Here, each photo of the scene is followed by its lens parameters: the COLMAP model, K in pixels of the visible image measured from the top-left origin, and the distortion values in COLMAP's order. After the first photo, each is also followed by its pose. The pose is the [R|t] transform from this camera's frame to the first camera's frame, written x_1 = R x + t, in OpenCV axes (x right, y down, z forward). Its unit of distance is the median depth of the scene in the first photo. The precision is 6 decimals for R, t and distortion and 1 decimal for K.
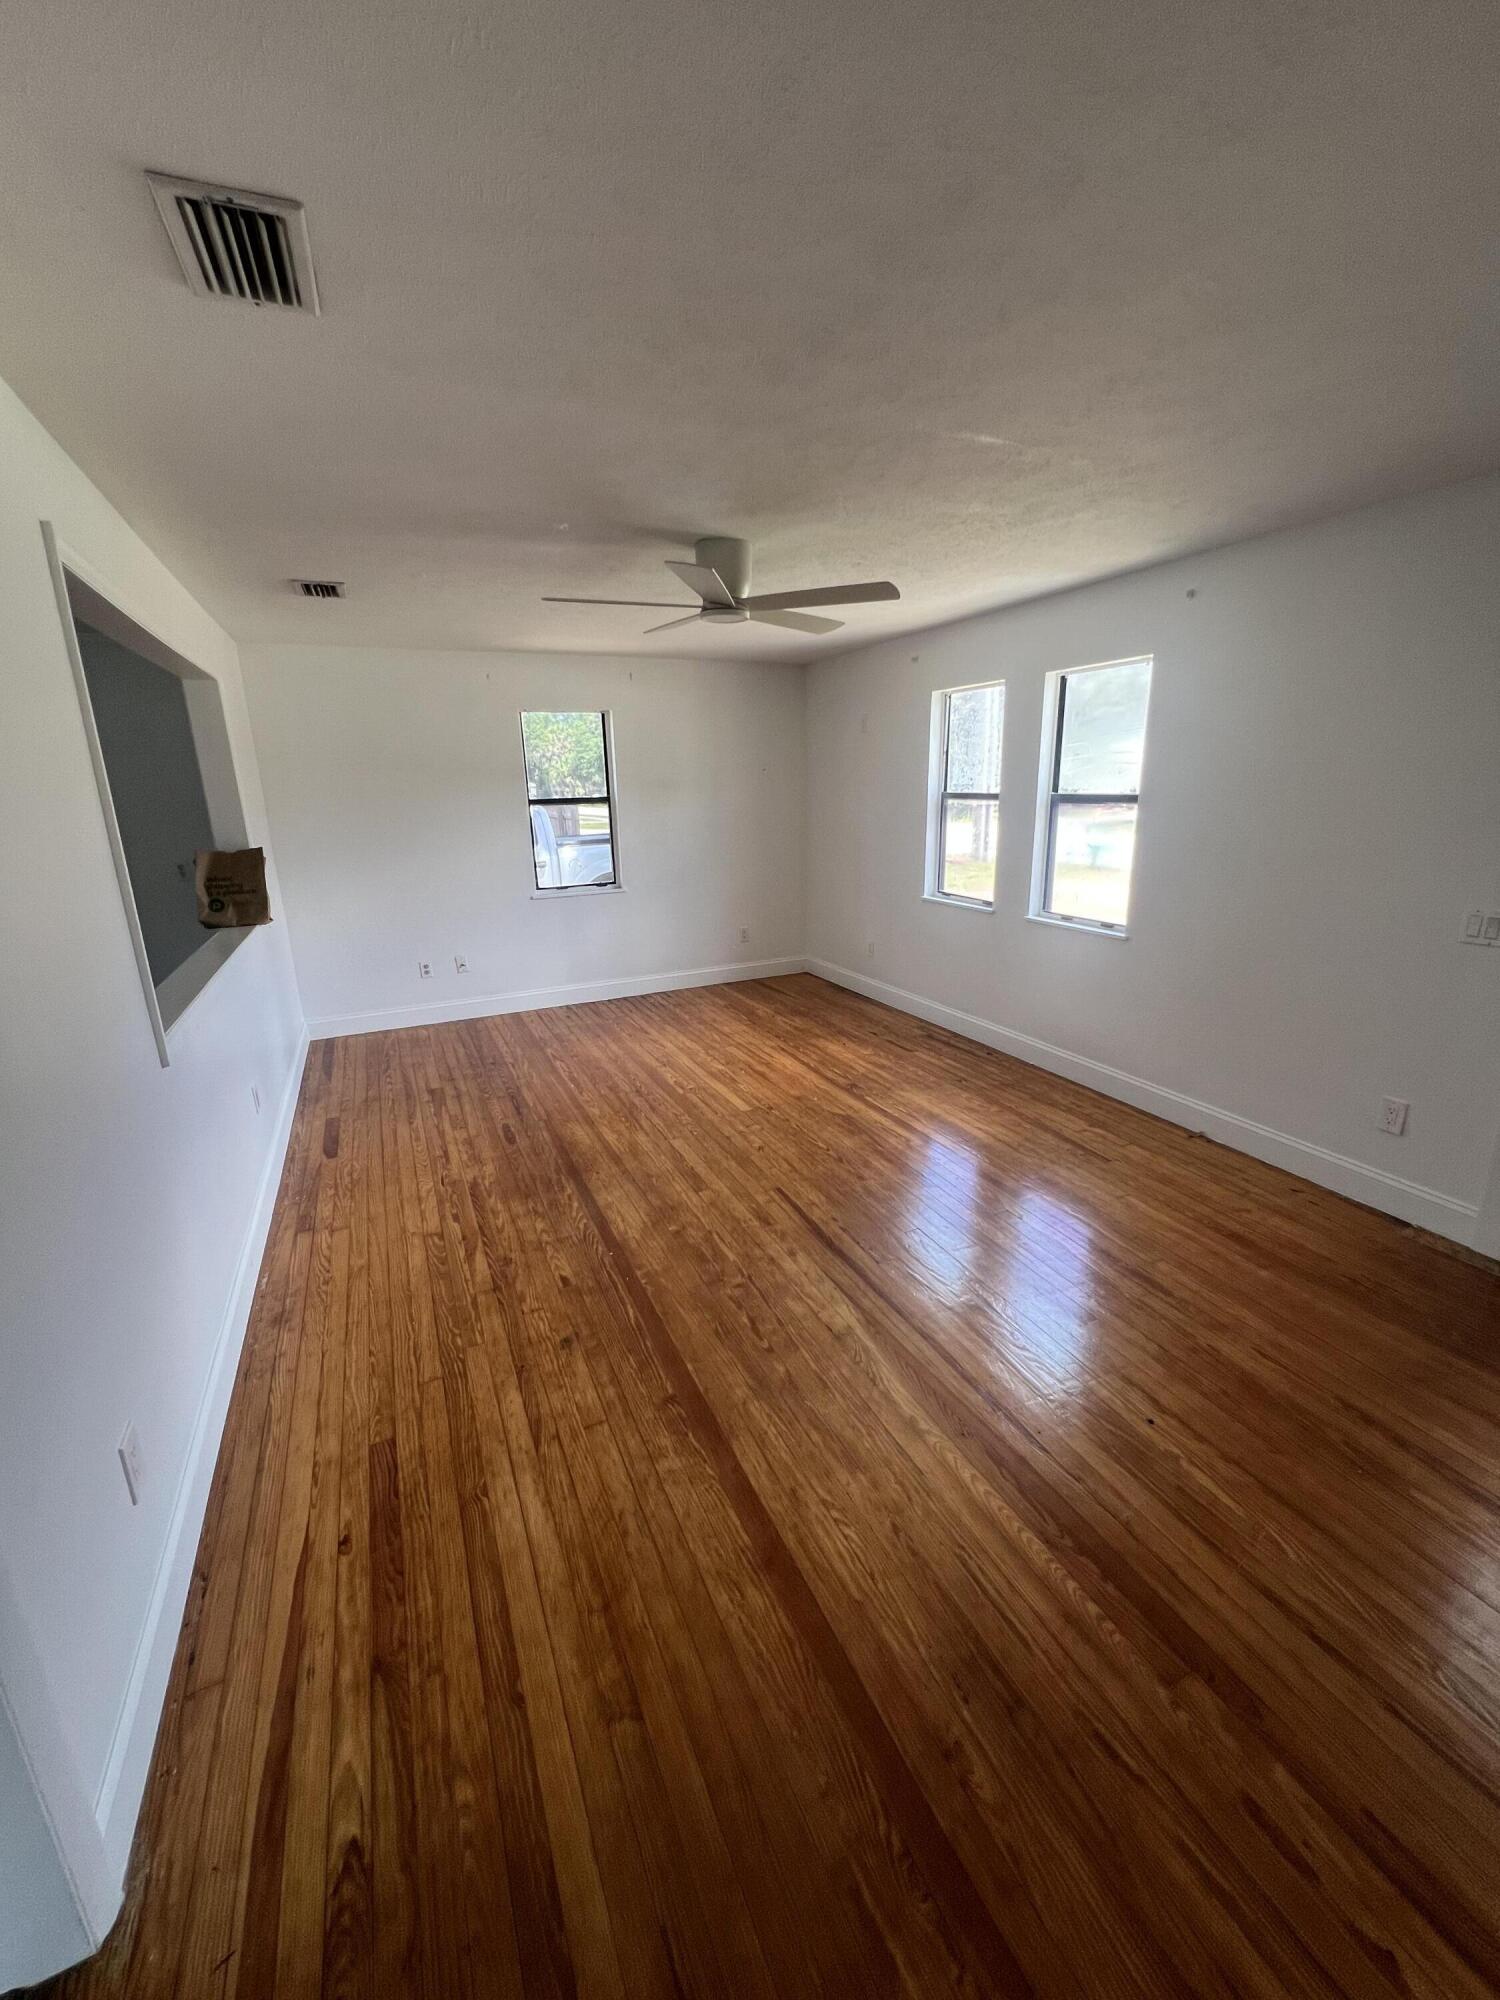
lens RADIAL K [[801.4, 0, 741.3], [0, 801.4, 996.0], [0, 0, 1]] dist [-0.002316, 0.000945]
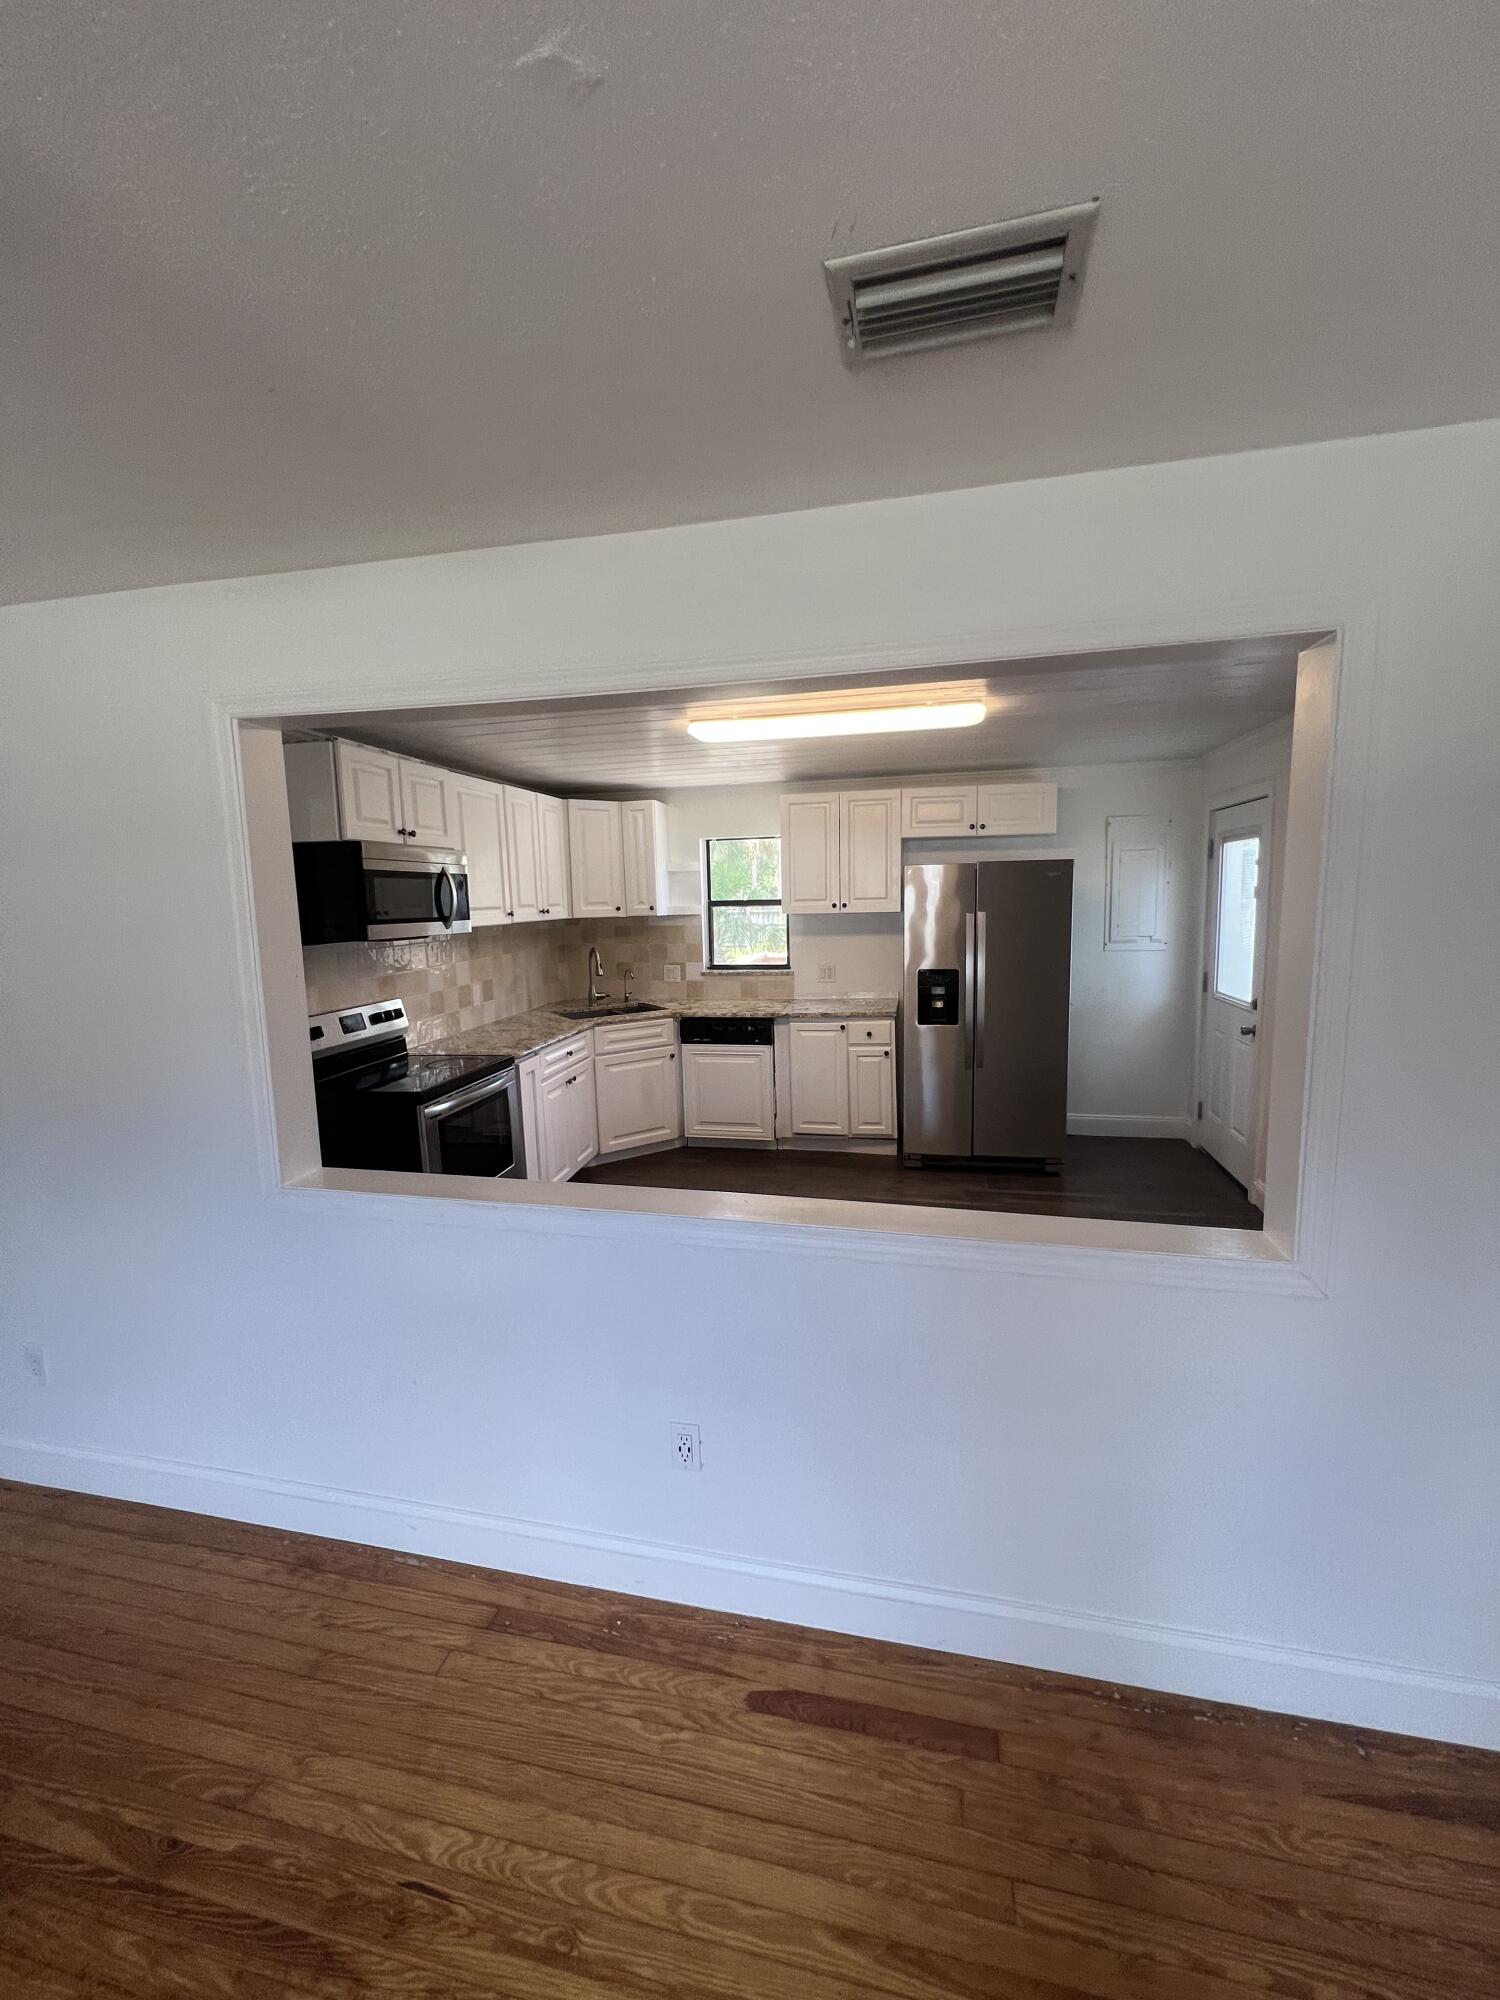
lens RADIAL K [[803.5, 0, 747.7], [0, 803.5, 996.9], [0, 0, 1]] dist [-0.002312, 0.000006]
pose [[-0.602208, 0.140676, -0.785847, -0.234142], [-0.170209, 0.939096, 0.298543, -0.381725], [0.779983, 0.313544, -0.541587, 1.320920]]
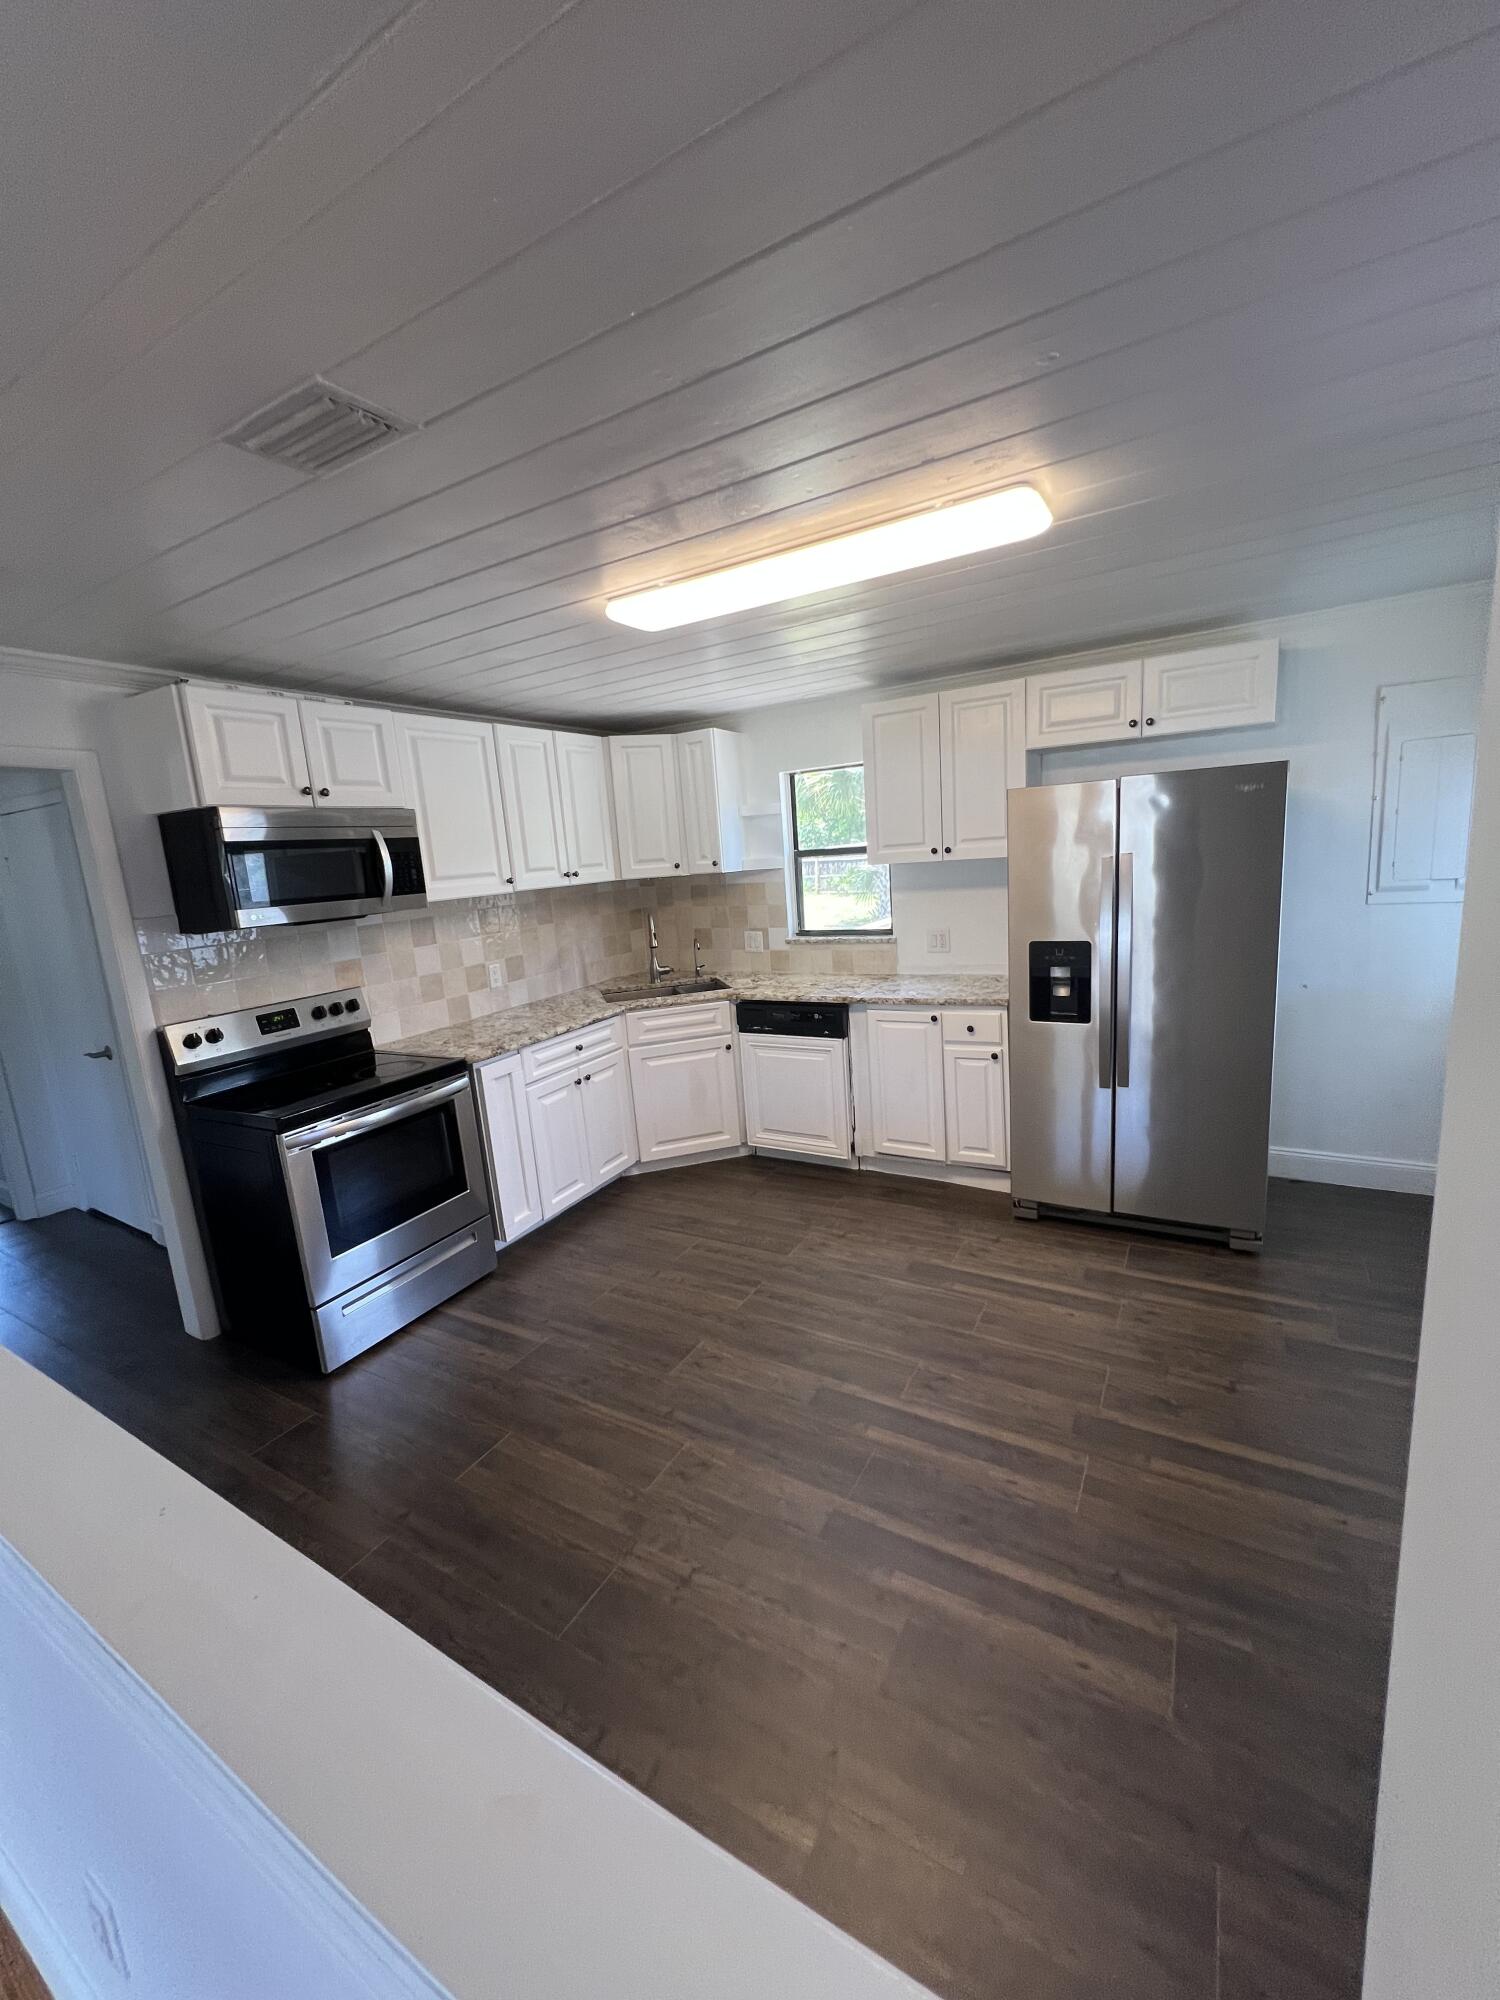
lens RADIAL K [[801.4, 0, 747.9], [0, 801.4, 995.9], [0, 0, 1]] dist [-0.002316, 0.000945]
pose [[-0.815368, 0.186420, -0.548108, -0.744444], [-0.059195, 0.914933, 0.399242, -0.361970], [0.575908, 0.357975, -0.734972, 1.314829]]
